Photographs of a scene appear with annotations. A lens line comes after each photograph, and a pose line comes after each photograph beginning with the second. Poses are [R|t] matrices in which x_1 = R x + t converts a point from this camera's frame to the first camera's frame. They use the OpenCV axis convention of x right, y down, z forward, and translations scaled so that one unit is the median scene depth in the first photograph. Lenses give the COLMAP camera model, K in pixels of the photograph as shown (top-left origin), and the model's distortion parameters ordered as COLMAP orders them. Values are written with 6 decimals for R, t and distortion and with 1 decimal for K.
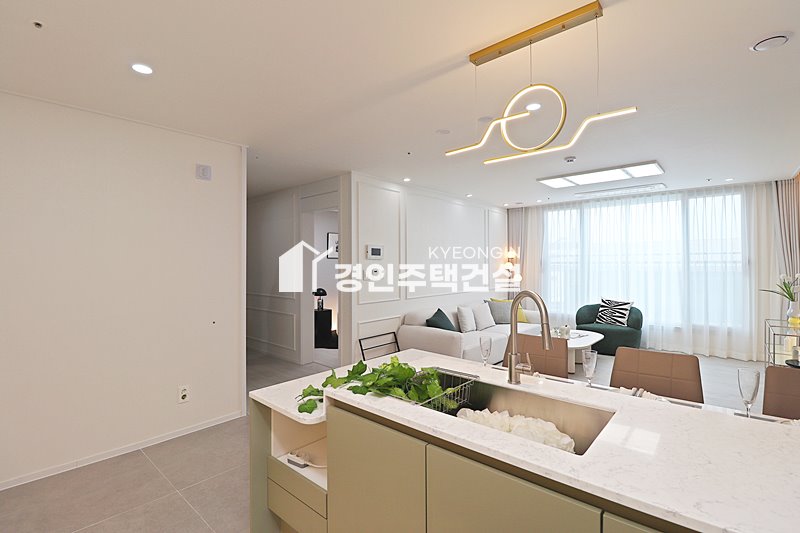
lens RADIAL K [[370.8, 0, 402.1], [0, 370.8, 259.6], [0, 0, 1]] dist [-0.007144, -0.010179]
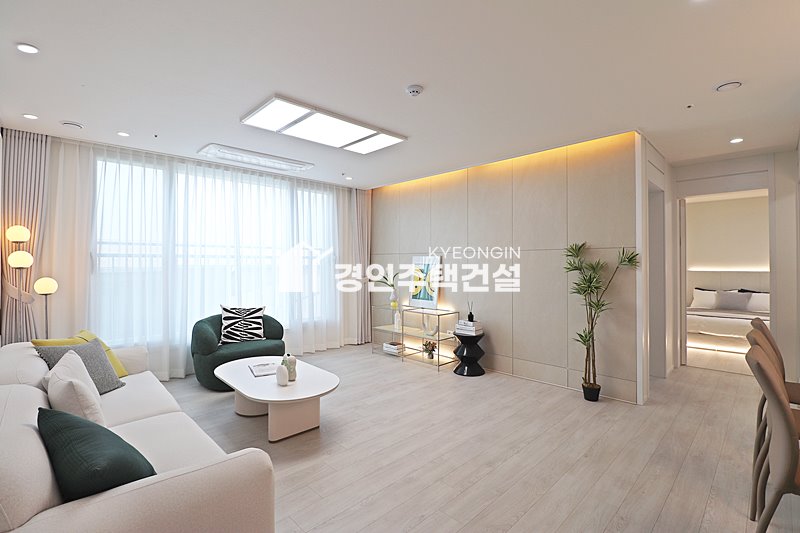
lens RADIAL K [[370.8, 0, 402.1], [0, 370.8, 269.1], [0, 0, 1]] dist [-0.007144, -0.010179]
pose [[0.052159, -0.008831, 0.998600, -0.147050], [-0.010302, 0.999903, 0.009380, 0.026172], [-0.998586, -0.010777, 0.052063, 0.694932]]
